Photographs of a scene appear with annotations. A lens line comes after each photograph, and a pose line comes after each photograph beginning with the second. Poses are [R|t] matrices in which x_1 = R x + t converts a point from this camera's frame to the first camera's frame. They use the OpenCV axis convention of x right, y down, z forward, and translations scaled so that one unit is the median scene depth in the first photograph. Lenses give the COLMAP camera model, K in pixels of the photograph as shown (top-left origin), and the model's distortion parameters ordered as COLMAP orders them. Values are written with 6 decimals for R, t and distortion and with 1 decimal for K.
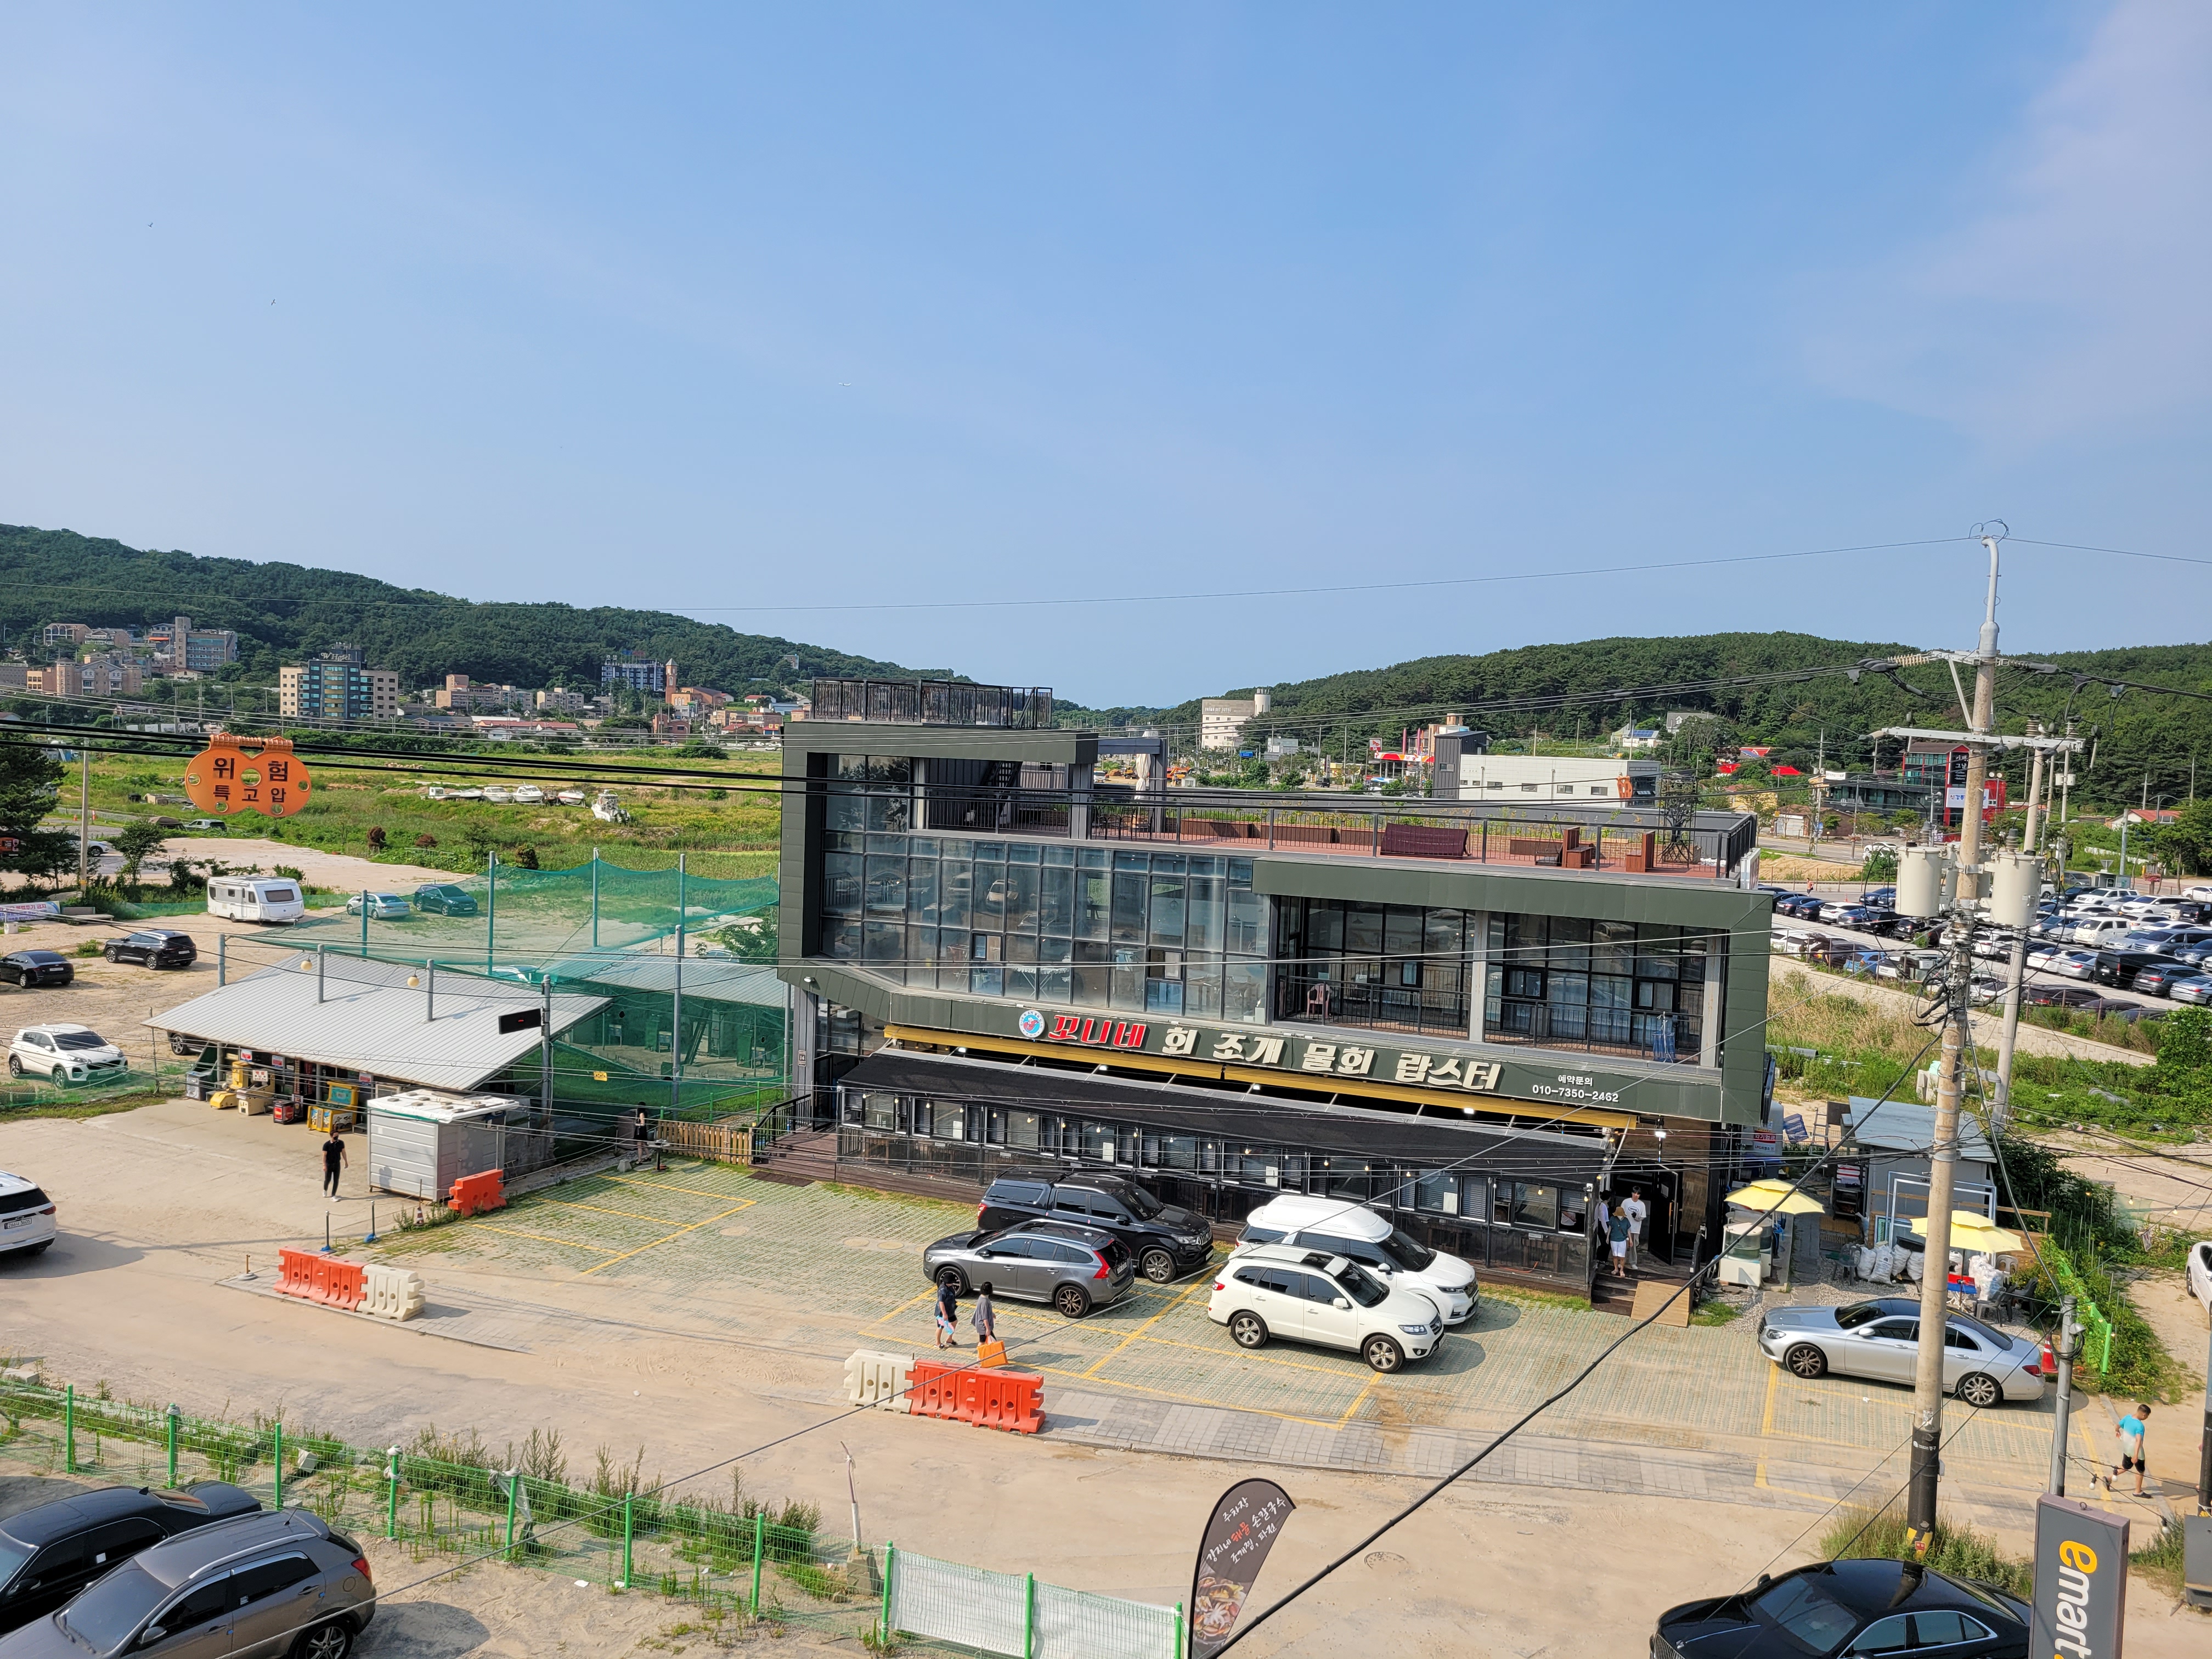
lens RADIAL K [[1660.2, 0, 1101.7], [0, 1660.2, 842.2], [0, 0, 1]] dist [0.061675, -0.048780]
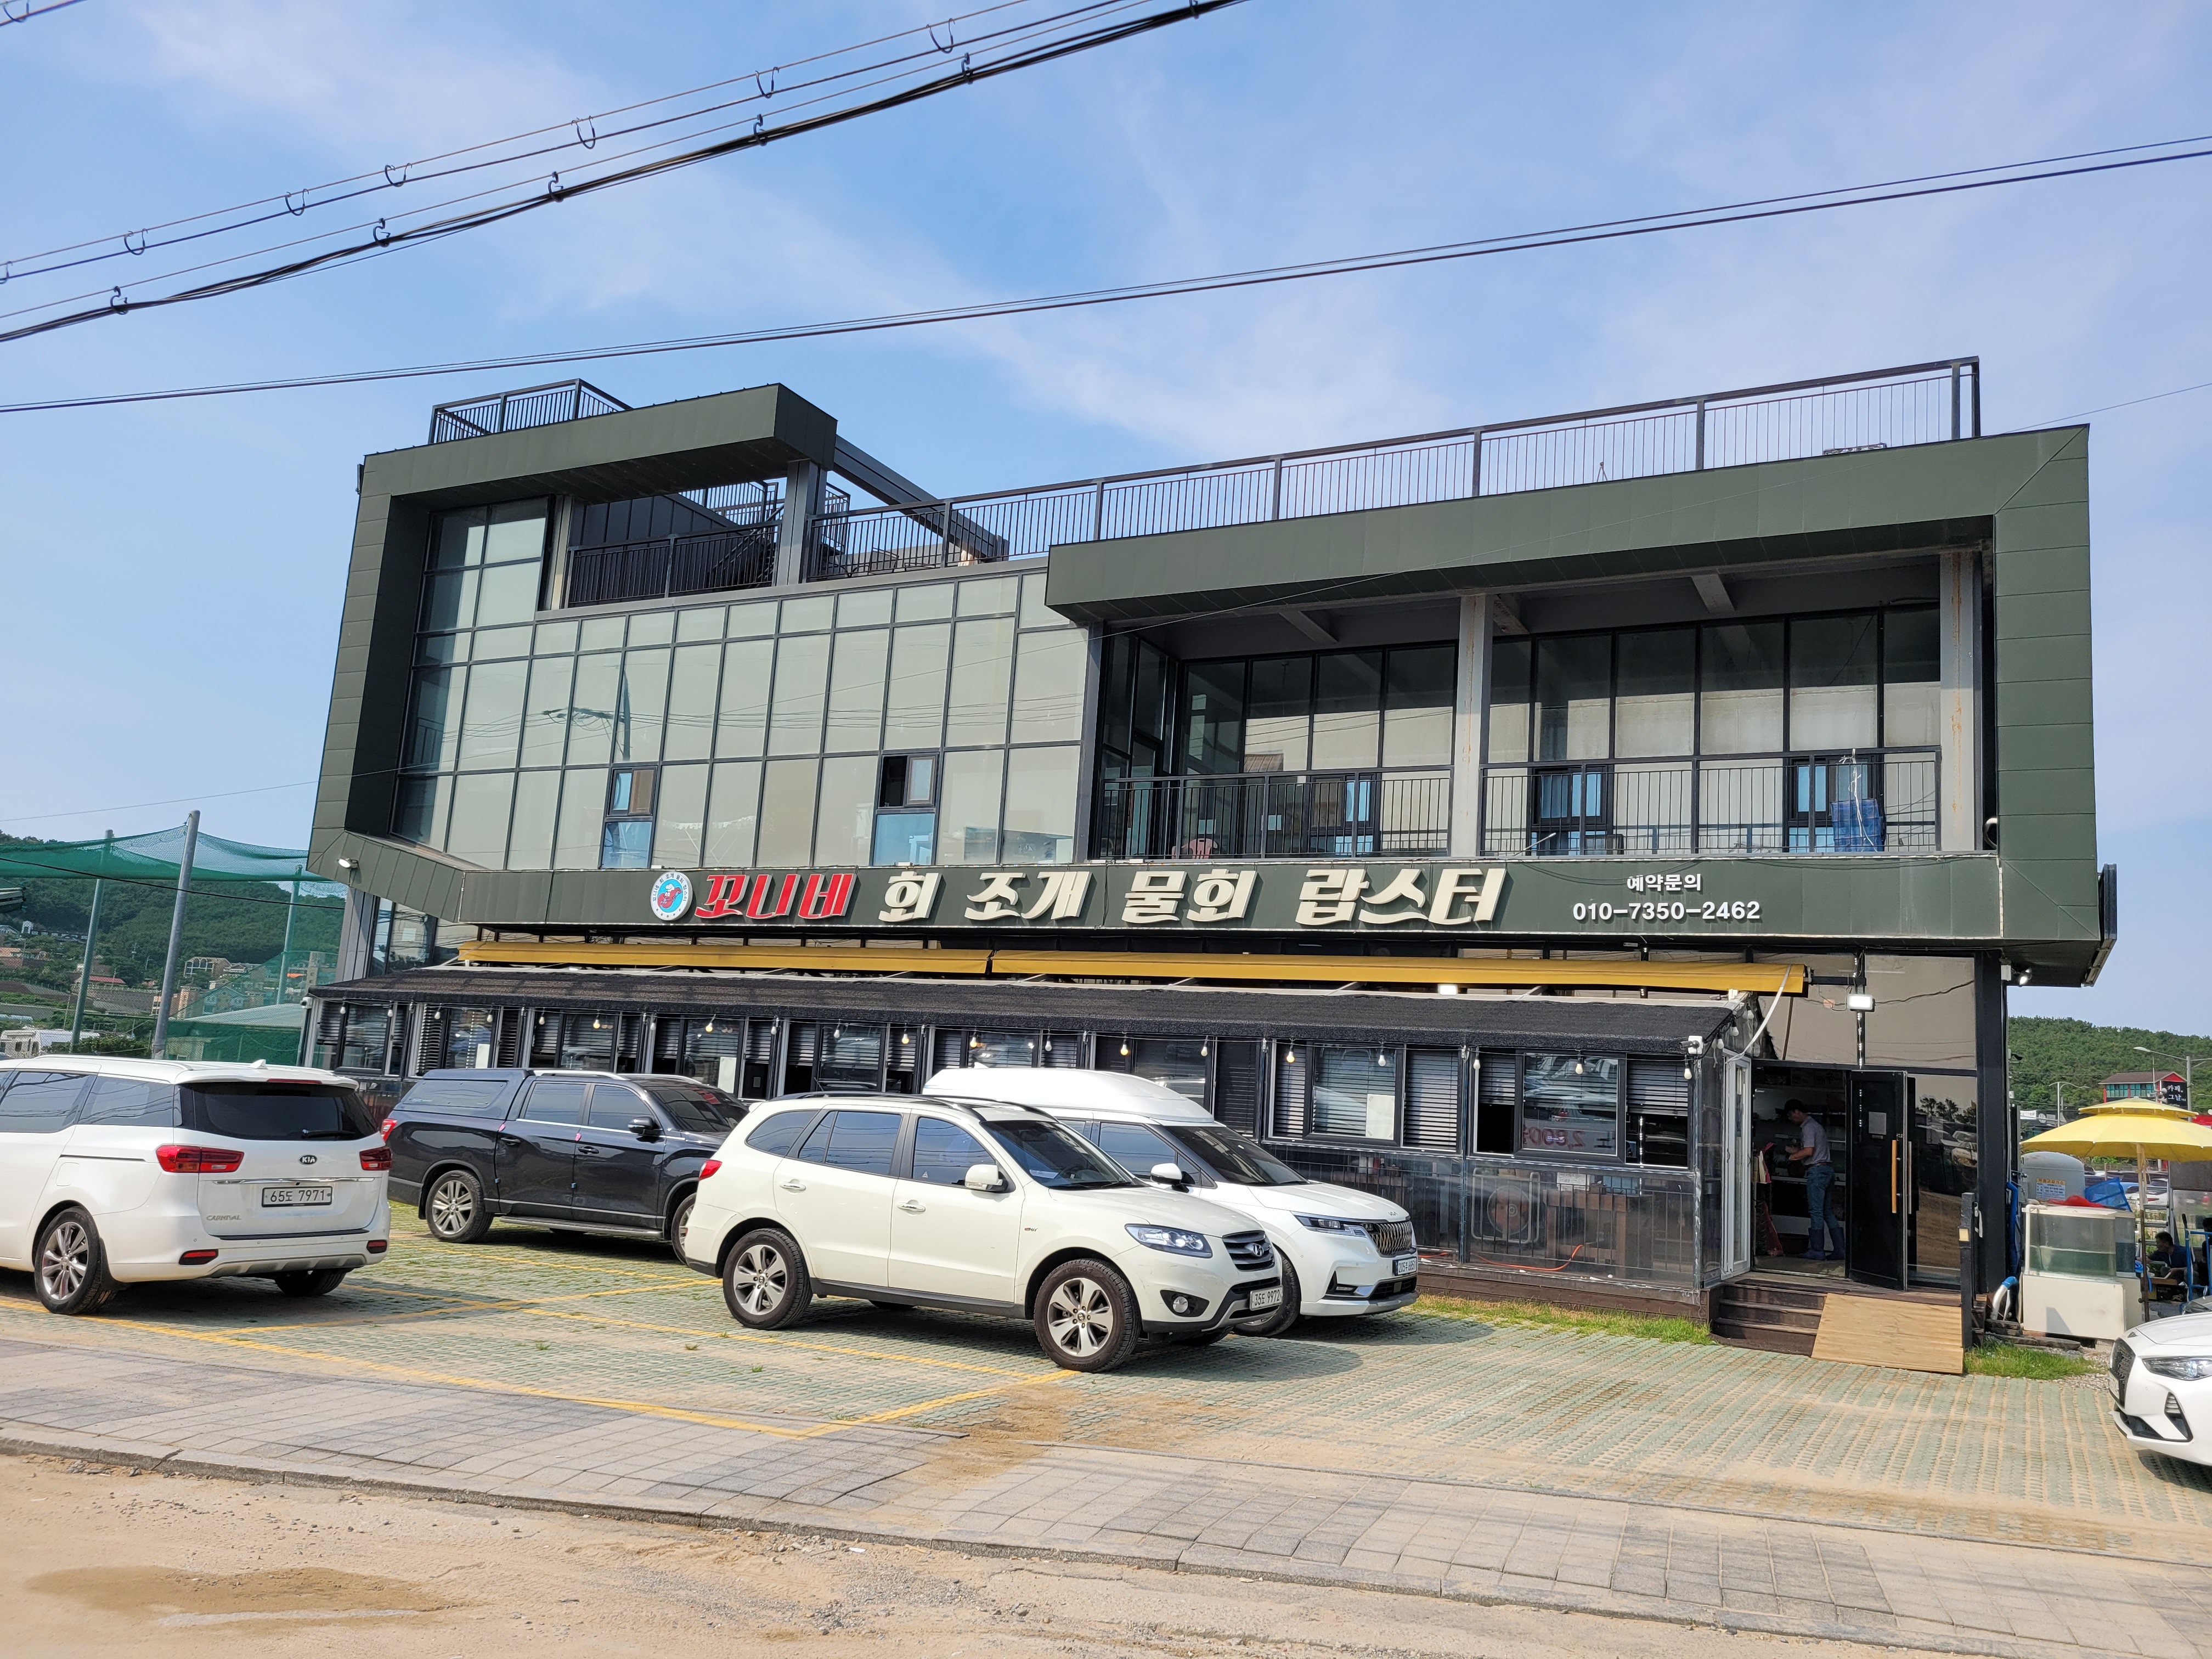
lens RADIAL K [[1659.7, 0, 1132.8], [0, 1659.7, 862.4], [0, 0, 1]] dist [0.064656, -0.058217]
pose [[0.997612, 0.022747, -0.065214, 0.117996], [-0.036313, 0.975920, -0.215083, 0.171200], [0.058751, 0.216938, 0.974416, 0.381401]]
